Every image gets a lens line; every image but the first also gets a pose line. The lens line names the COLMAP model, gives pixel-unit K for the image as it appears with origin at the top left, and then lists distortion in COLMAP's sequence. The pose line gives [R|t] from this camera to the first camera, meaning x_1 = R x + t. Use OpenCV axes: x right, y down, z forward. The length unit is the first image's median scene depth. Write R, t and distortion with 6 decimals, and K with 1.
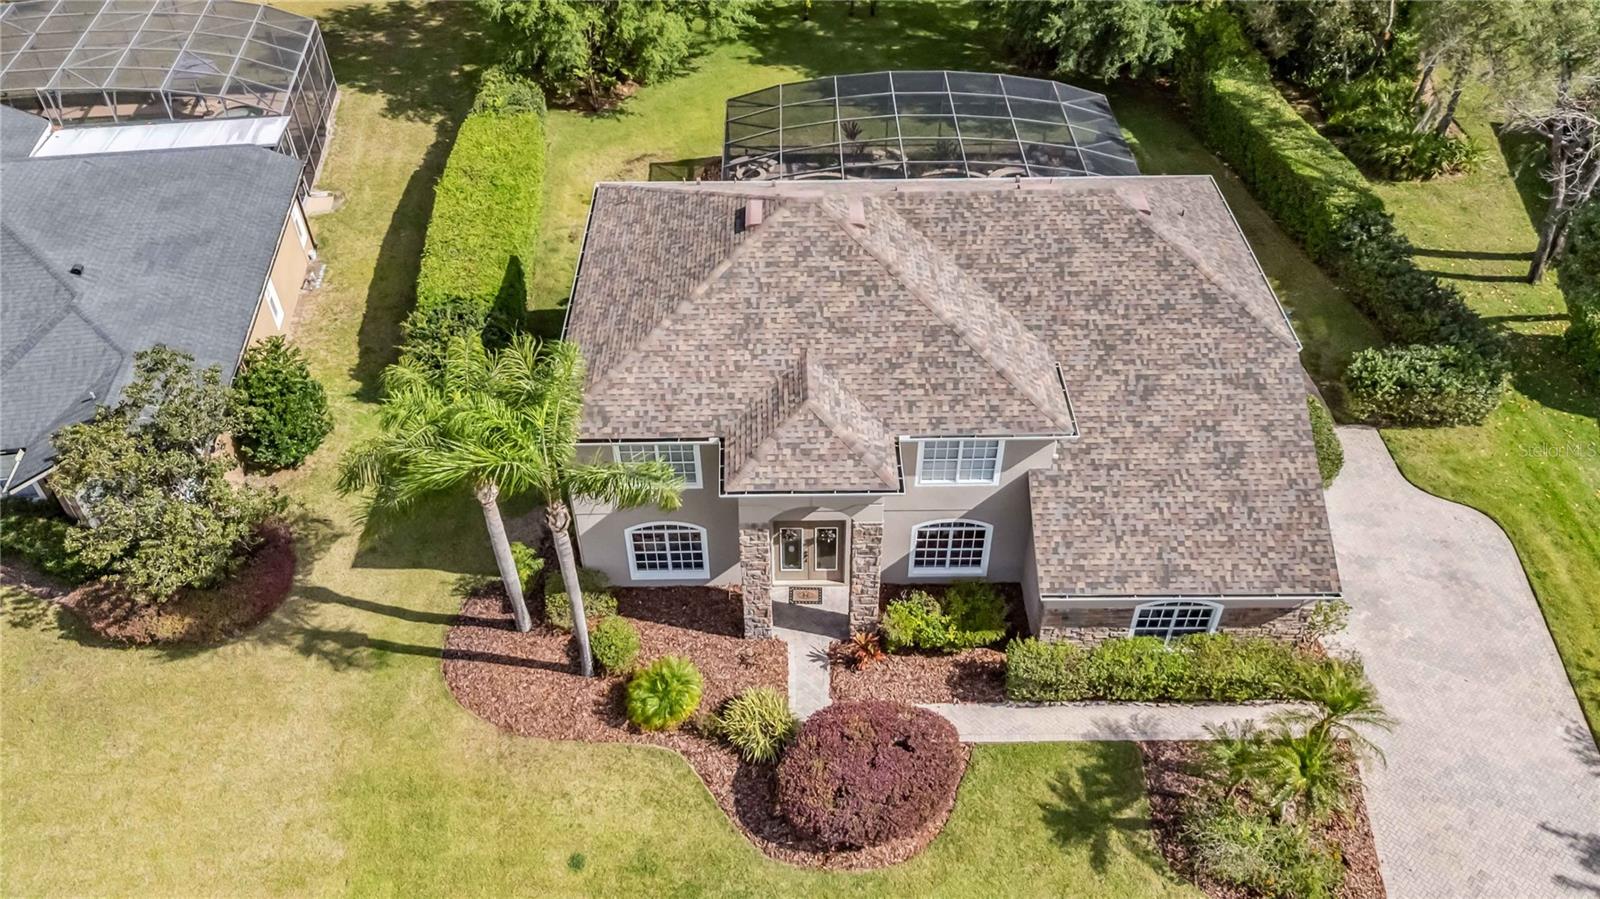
lens RADIAL K [[1170.5, 0, 793.4], [0, 1170.5, 411.1], [0, 0, 1]] dist [0.078070, -0.151688]
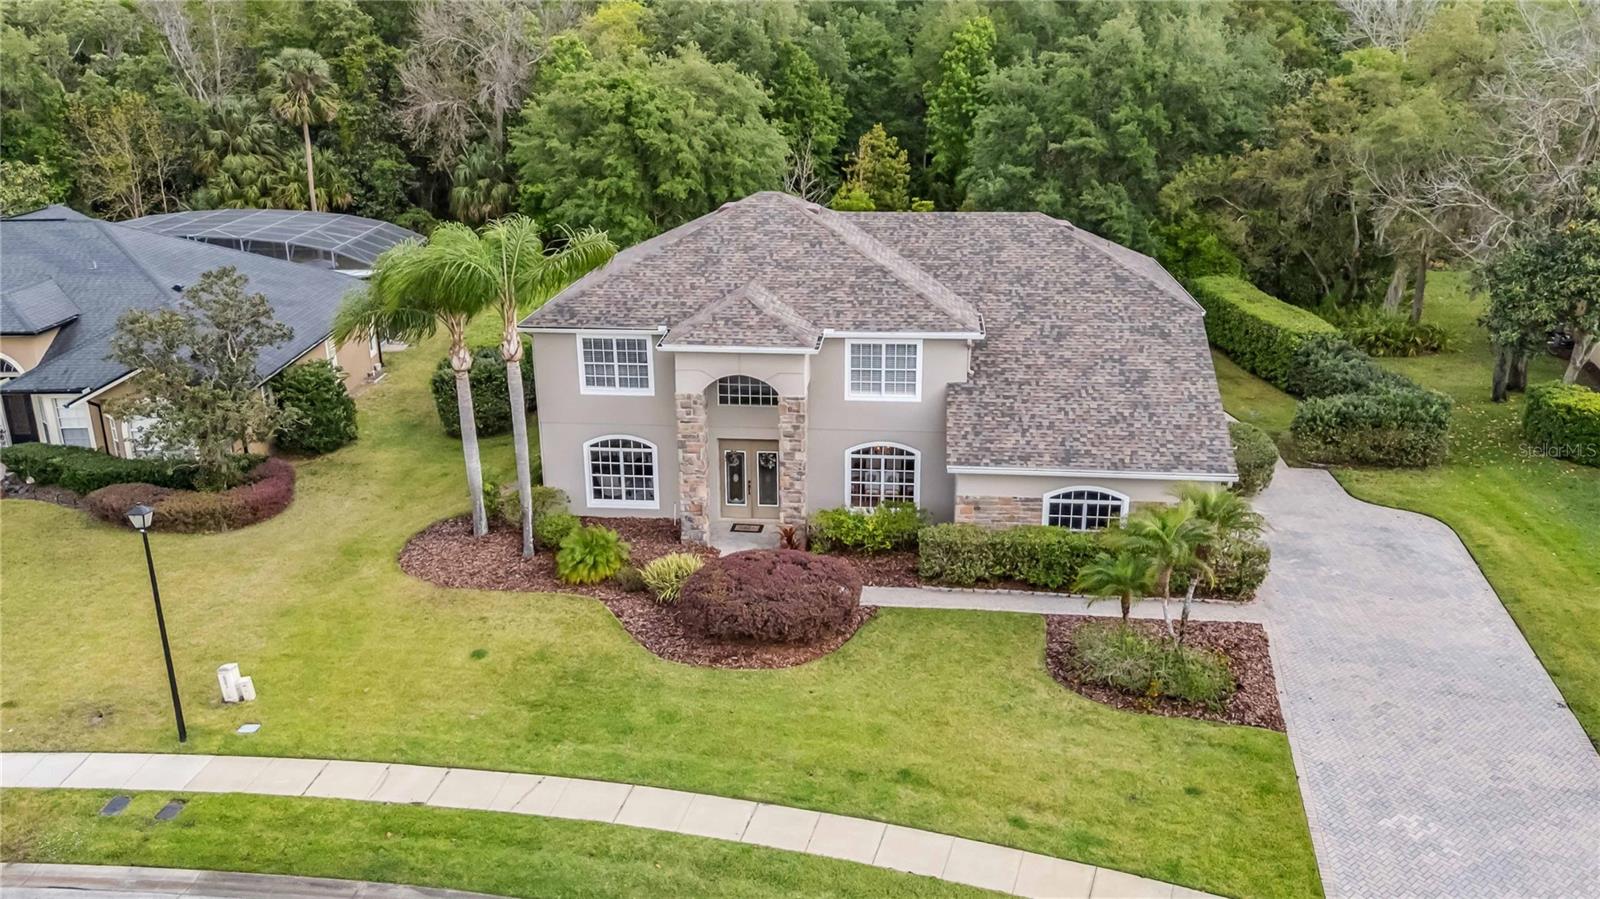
lens RADIAL K [[1191.3, 0, 800.0], [0, 1191.3, 449.5], [0, 0, 1]] dist [0.102799, -0.157418]
pose [[0.994612, 0.034838, -0.097641, 0.174183], [-0.069763, 0.921606, -0.381807, 0.540496], [0.076685, 0.386561, 0.919070, -0.013493]]
